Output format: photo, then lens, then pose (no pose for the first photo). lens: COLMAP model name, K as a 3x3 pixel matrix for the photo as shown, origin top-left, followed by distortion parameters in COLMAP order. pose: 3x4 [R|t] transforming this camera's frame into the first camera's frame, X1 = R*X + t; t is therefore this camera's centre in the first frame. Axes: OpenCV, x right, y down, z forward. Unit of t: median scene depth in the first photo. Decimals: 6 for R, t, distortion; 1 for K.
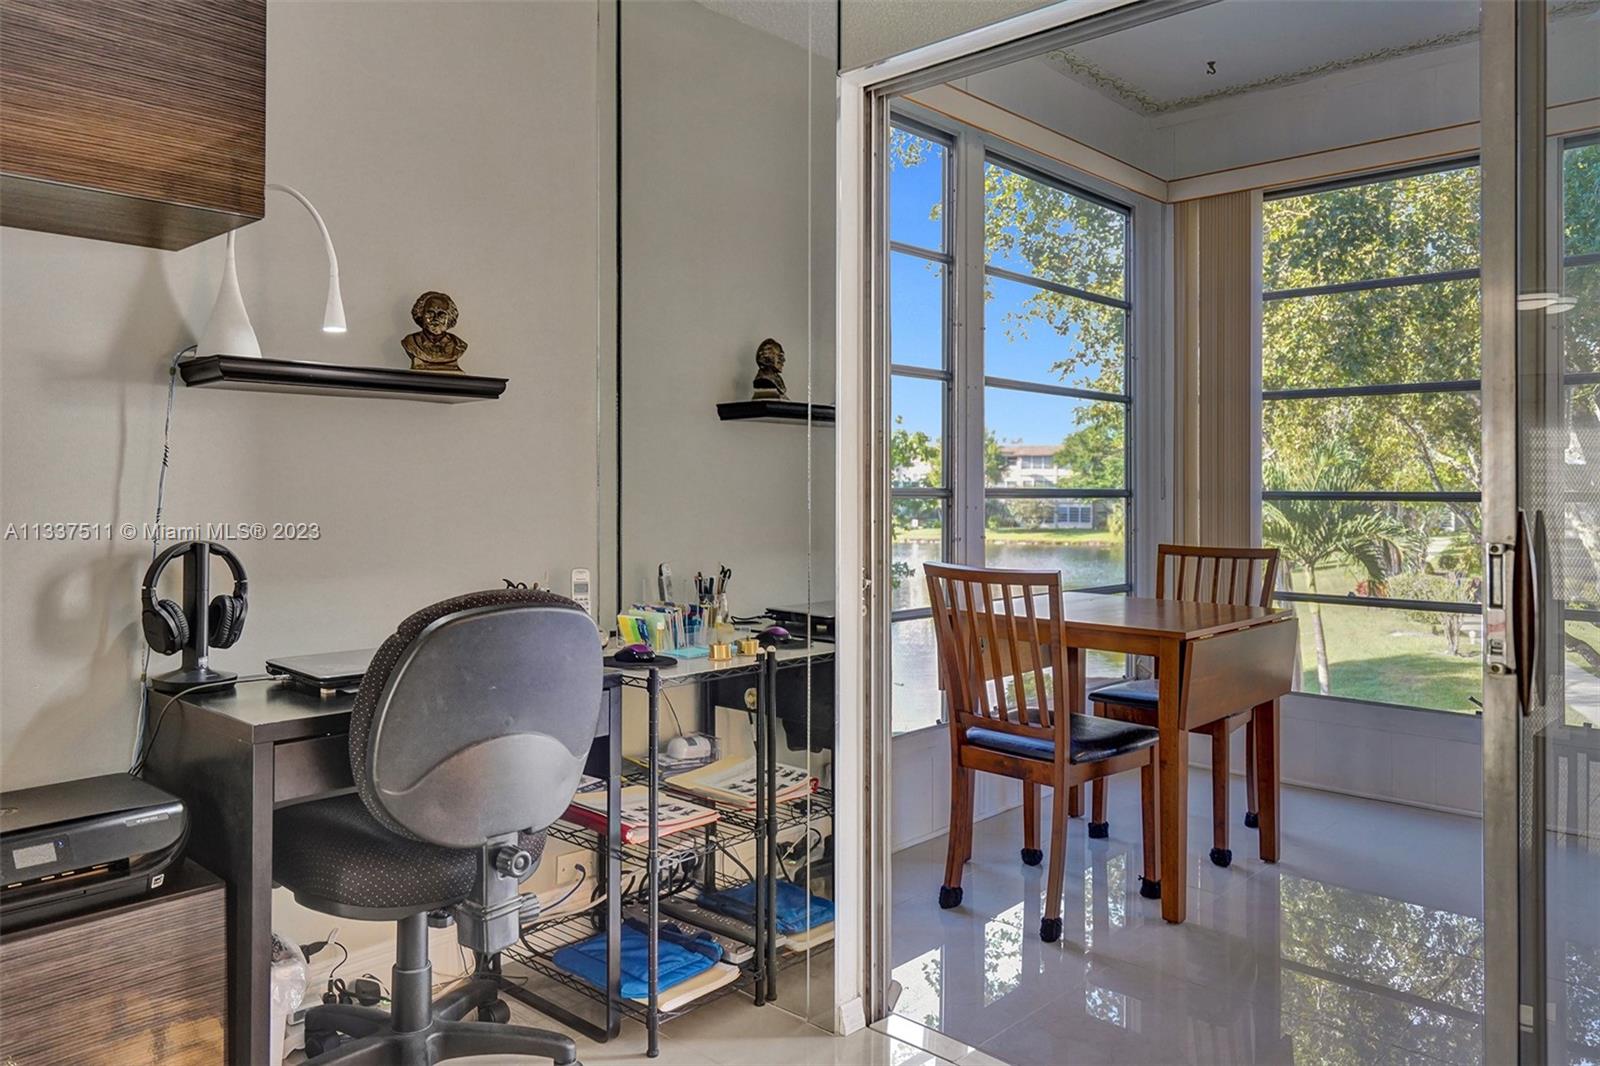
lens RADIAL K [[1159.4, 0, 767.2], [0, 1159.4, 484.4], [0, 0, 1]] dist [0.003940, 0.001101]
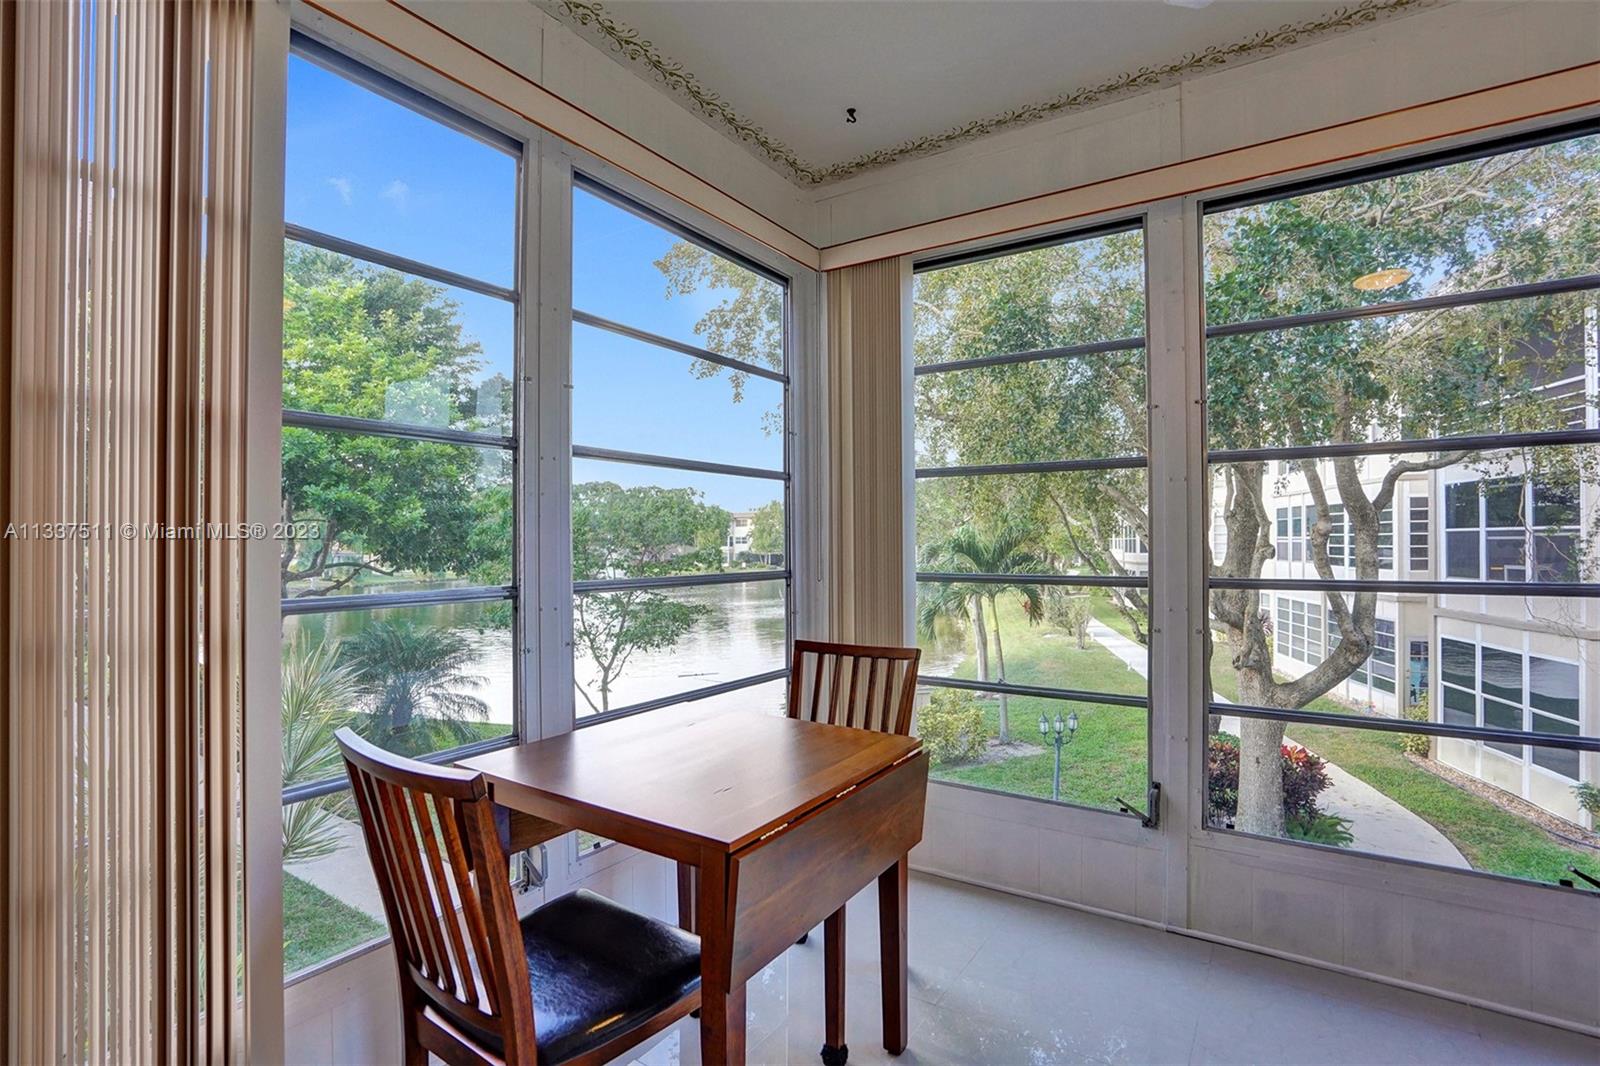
lens RADIAL K [[788.5, 0, 762.7], [0, 788.5, 532.7], [0, 0, 1]] dist [-0.064049, -0.000006]
pose [[0.989166, -0.001655, 0.146792, 0.277002], [0.002491, 0.999982, -0.005513, -0.032970], [-0.146780, 0.005819, 0.989152, 0.506889]]
